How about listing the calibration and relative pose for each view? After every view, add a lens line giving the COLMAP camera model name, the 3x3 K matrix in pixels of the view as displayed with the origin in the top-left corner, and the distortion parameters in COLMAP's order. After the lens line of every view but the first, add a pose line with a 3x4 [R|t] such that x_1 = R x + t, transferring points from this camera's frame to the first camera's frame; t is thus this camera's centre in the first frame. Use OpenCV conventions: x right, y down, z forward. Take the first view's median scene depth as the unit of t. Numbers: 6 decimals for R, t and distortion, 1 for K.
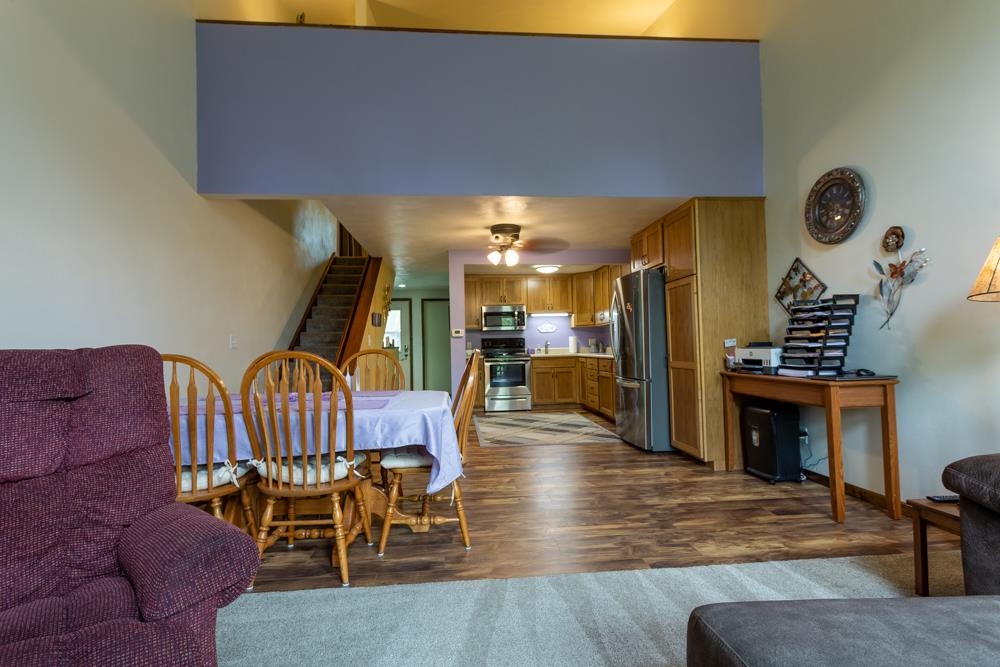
lens RADIAL K [[471.9, 0, 495.8], [0, 471.9, 334.4], [0, 0, 1]] dist [-0.000549, 0.000042]
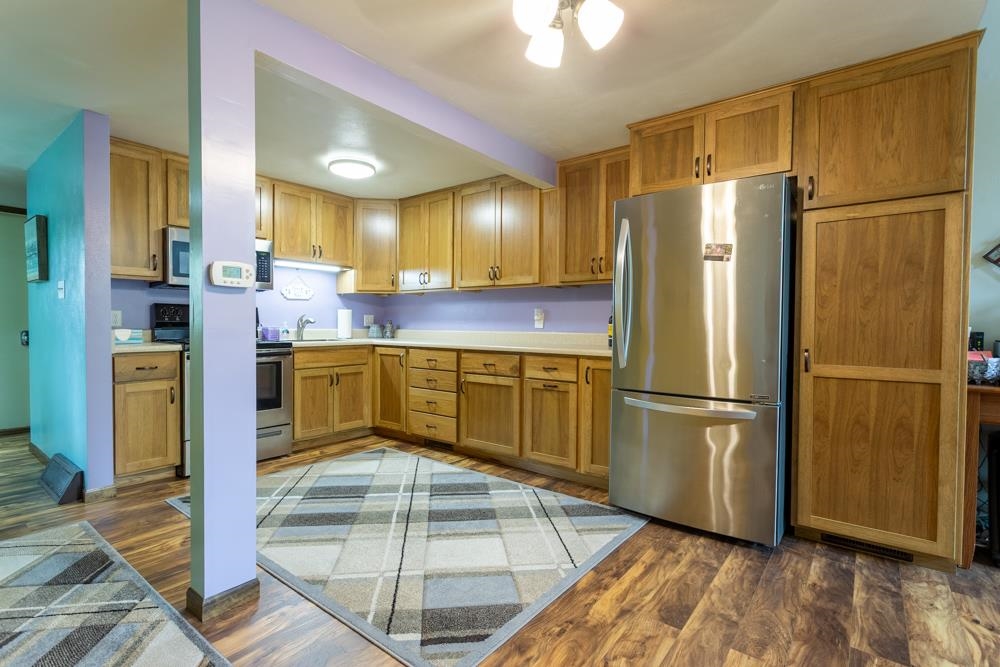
lens RADIAL K [[471.9, 0, 495.8], [0, 471.9, 334.4], [0, 0, 1]] dist [-0.000549, 0.000042]
pose [[0.682650, 0.011272, 0.730658, -0.133559], [-0.040875, 0.998905, 0.022779, 0.014967], [-0.729601, -0.045415, 0.682363, 0.497452]]
